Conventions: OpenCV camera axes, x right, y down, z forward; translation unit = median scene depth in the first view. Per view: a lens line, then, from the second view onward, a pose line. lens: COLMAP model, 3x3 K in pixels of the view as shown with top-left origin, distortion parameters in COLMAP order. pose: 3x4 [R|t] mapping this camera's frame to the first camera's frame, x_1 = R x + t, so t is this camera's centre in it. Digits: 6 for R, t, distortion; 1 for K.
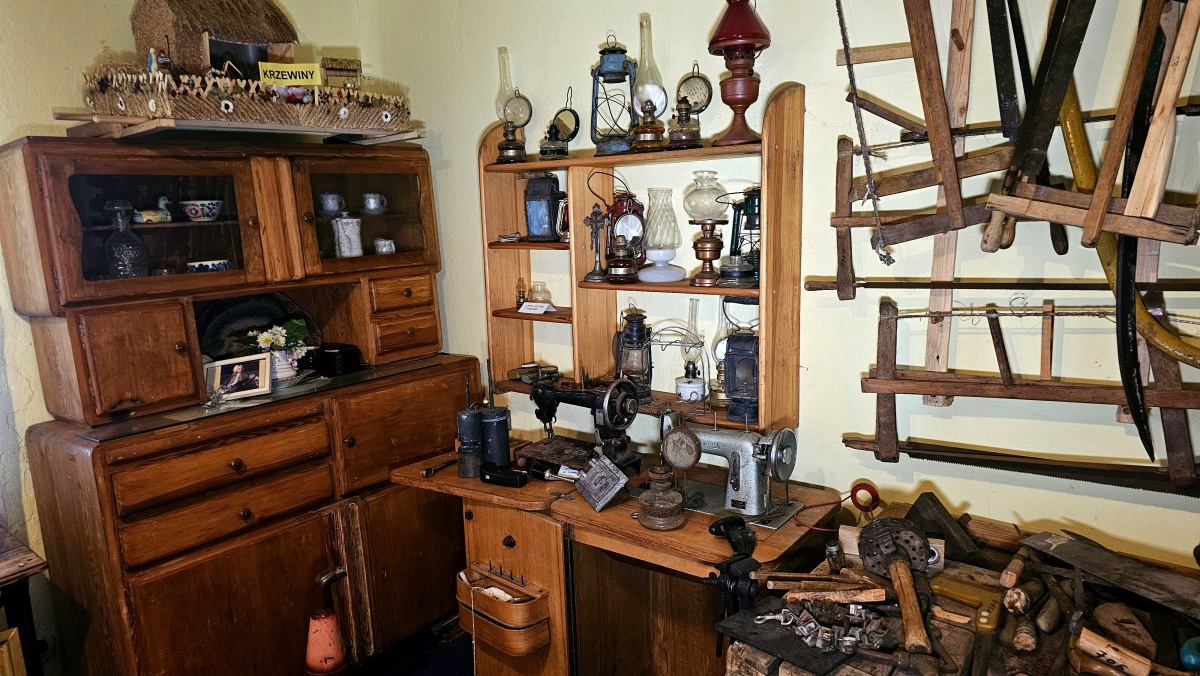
lens RADIAL K [[804.4, 0, 597.3], [0, 804.4, 339.4], [0, 0, 1]] dist [0.051325, -0.045236]
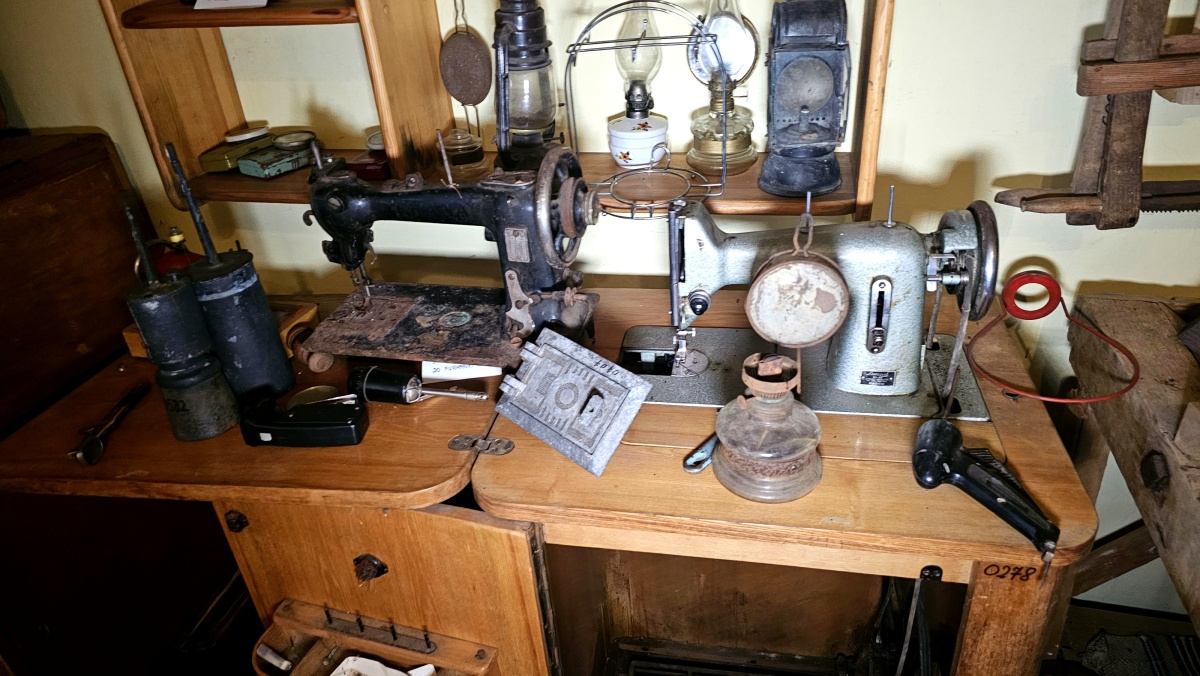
lens RADIAL K [[804.4, 0, 604.5], [0, 804.4, 329.9], [0, 0, 1]] dist [0.051325, -0.045236]
pose [[0.897909, -0.243492, 0.366703, -0.113277], [0.109949, 0.930731, 0.348786, -0.004541], [-0.426228, -0.272859, 0.862483, 0.555089]]
